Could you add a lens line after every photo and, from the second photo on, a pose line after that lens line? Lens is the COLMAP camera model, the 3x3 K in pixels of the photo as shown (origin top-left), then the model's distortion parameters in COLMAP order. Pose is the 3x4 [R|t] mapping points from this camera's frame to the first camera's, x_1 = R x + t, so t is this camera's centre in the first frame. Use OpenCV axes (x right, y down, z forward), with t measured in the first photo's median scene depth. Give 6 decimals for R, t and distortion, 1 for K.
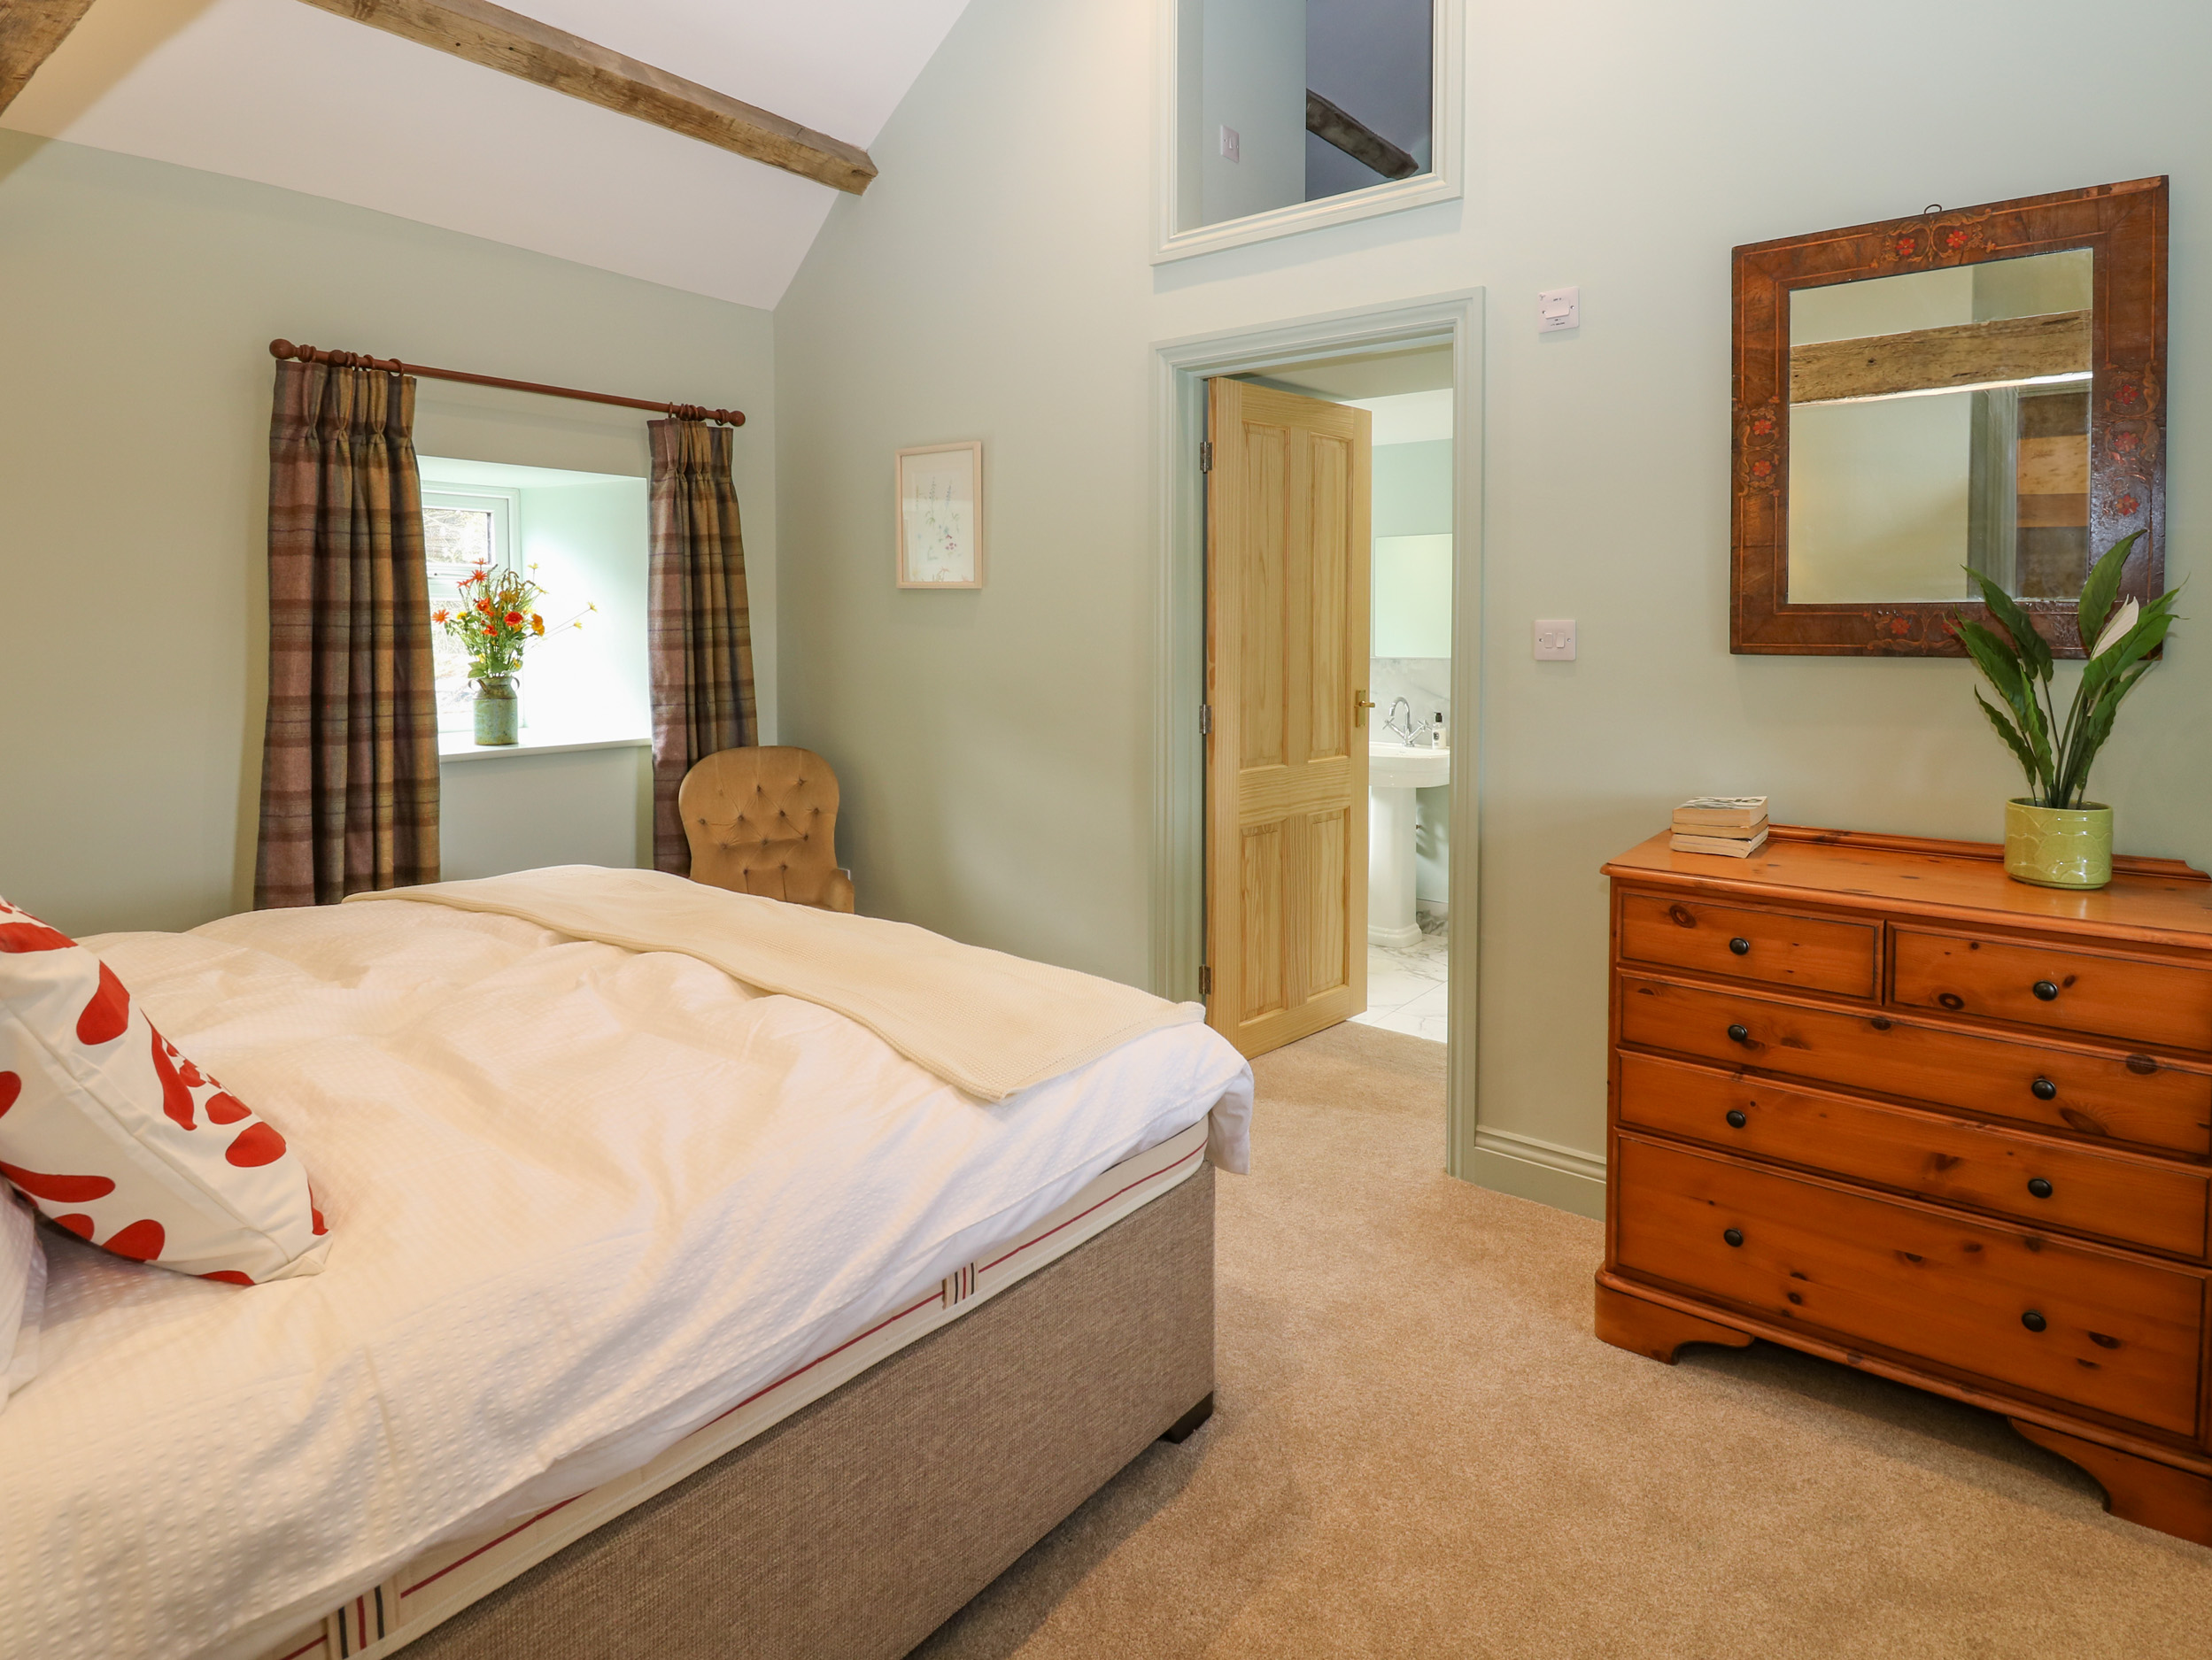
lens RADIAL K [[1262.4, 0, 1106.0], [0, 1262.4, 830.0], [0, 0, 1]] dist [-0.001789, -0.002078]
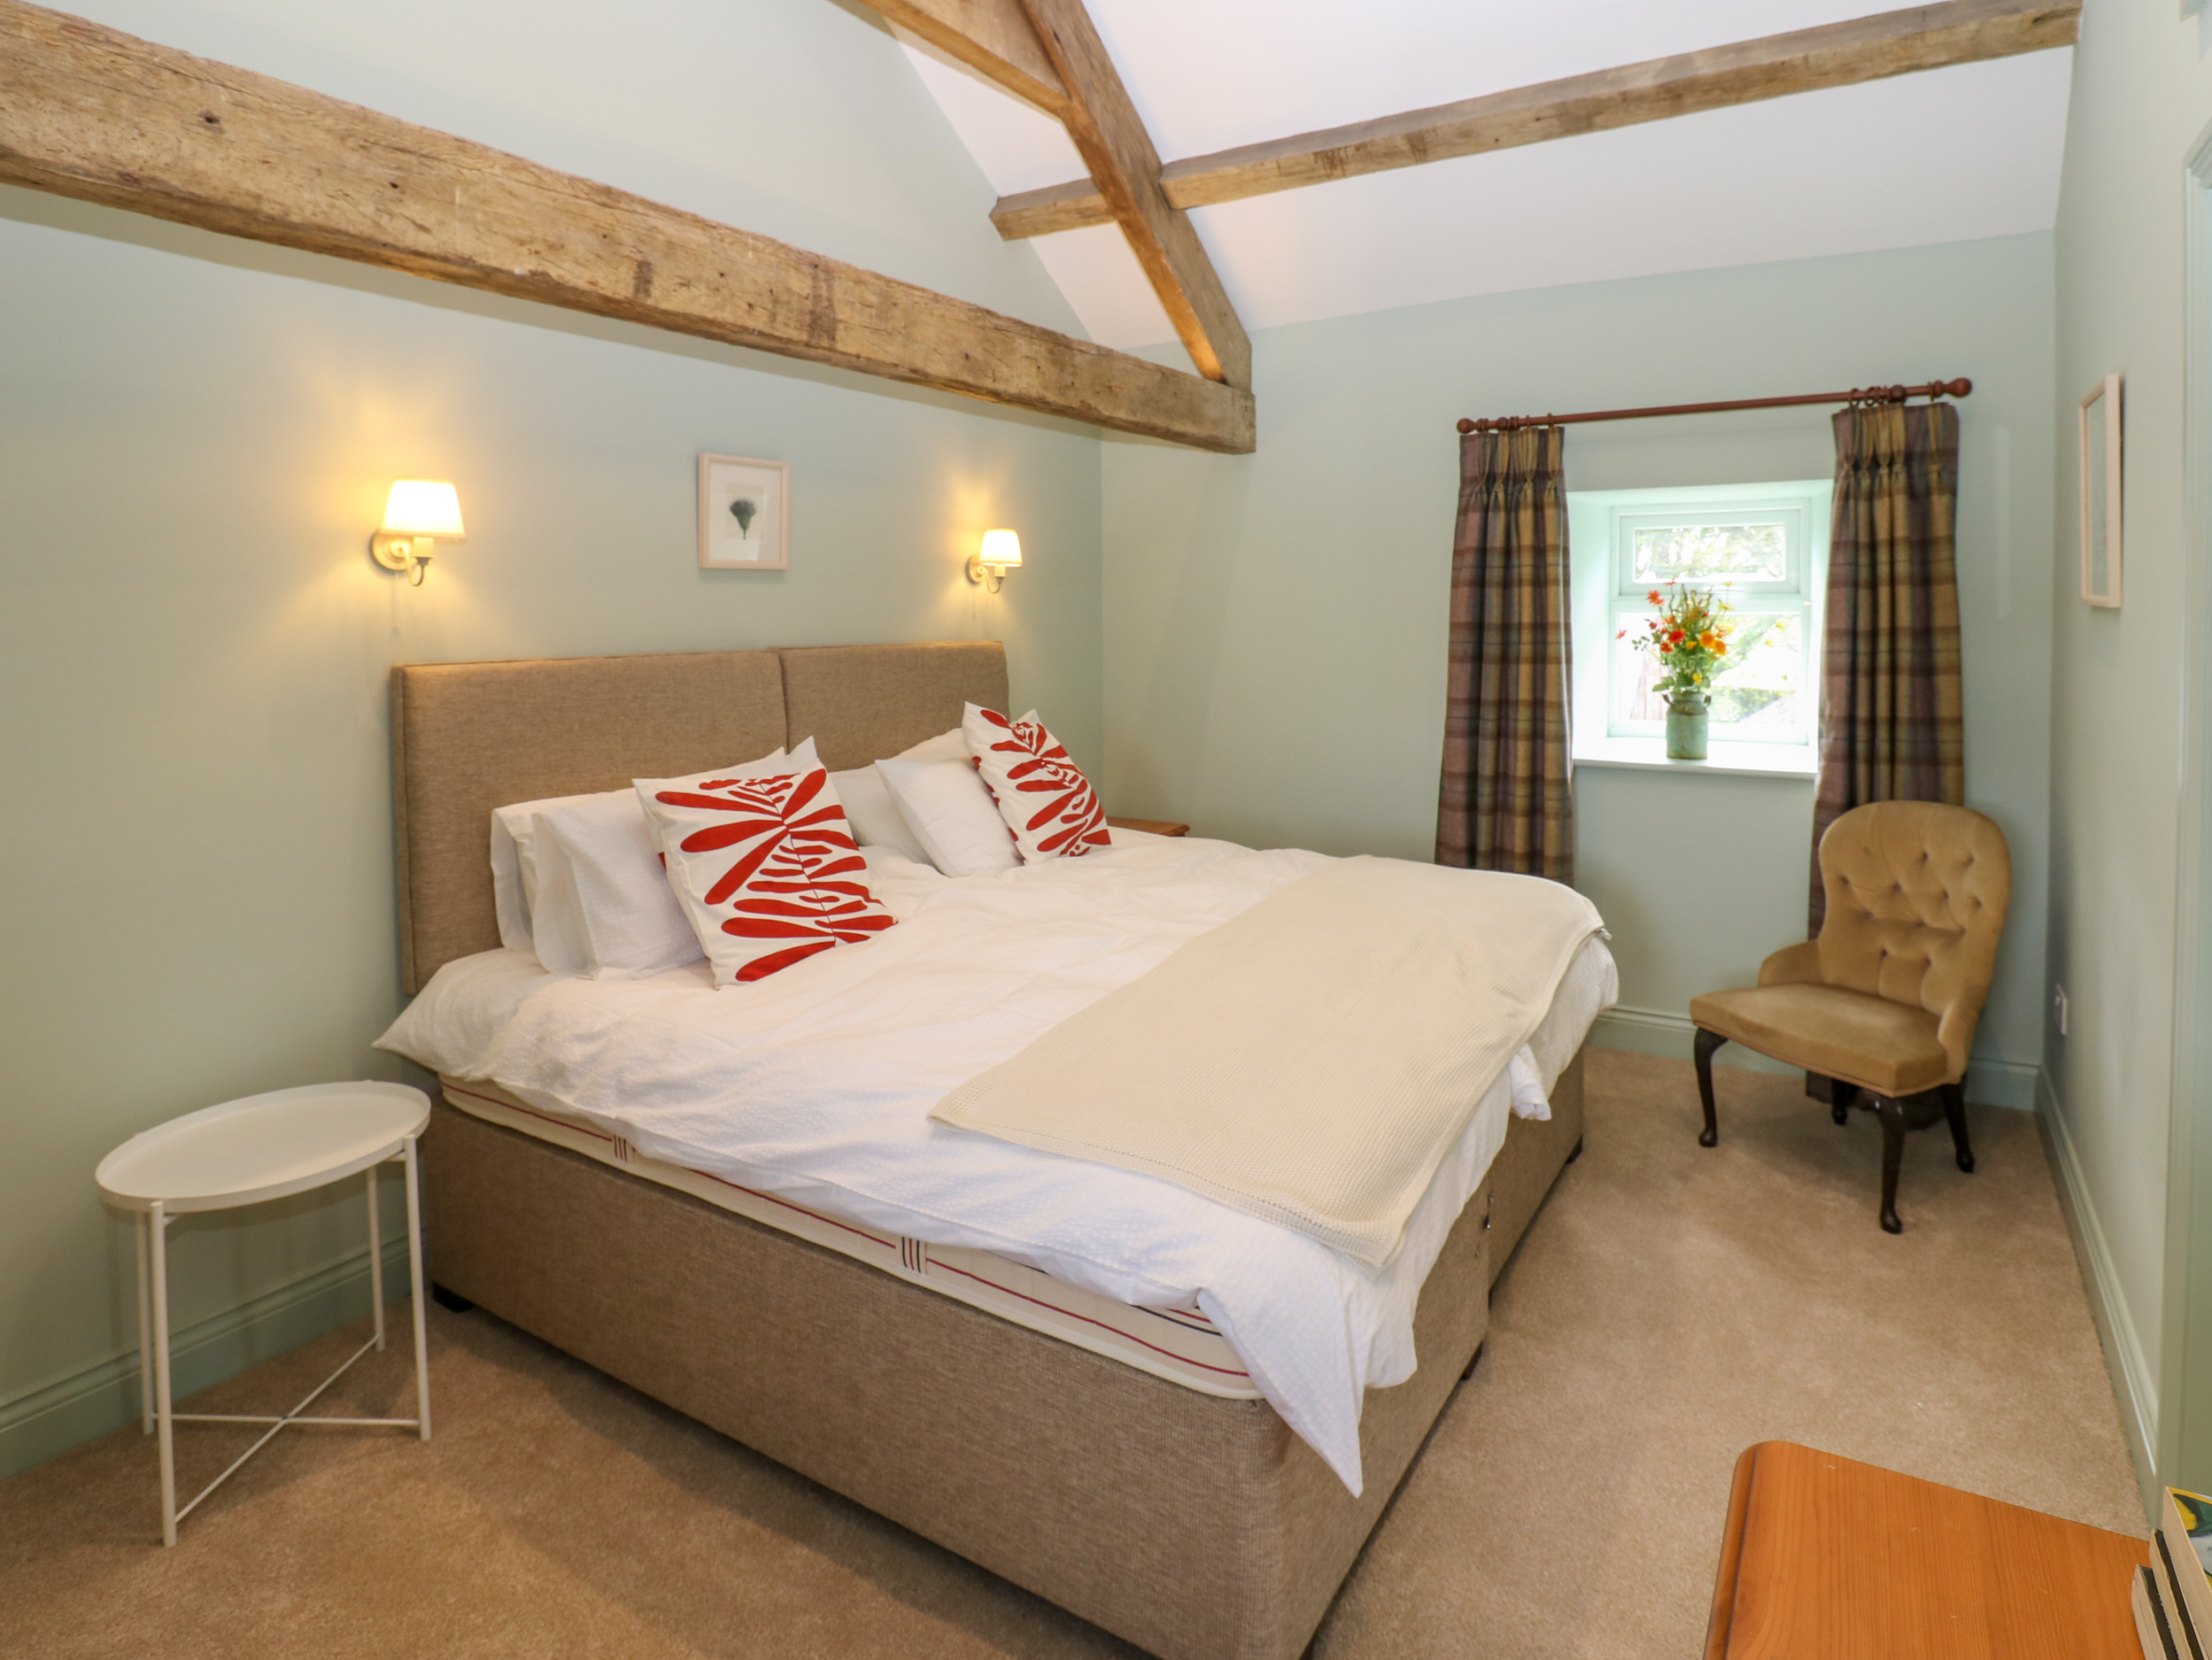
lens RADIAL K [[1155.7, 0, 1113.8], [0, 1155.7, 767.5], [0, 0, 1]] dist [-0.014414, -0.001502]
pose [[0.126739, 0.127341, -0.983728, 0.439740], [-0.154123, 0.982209, 0.107288, -0.105484], [0.979889, 0.138018, 0.144111, 0.489979]]
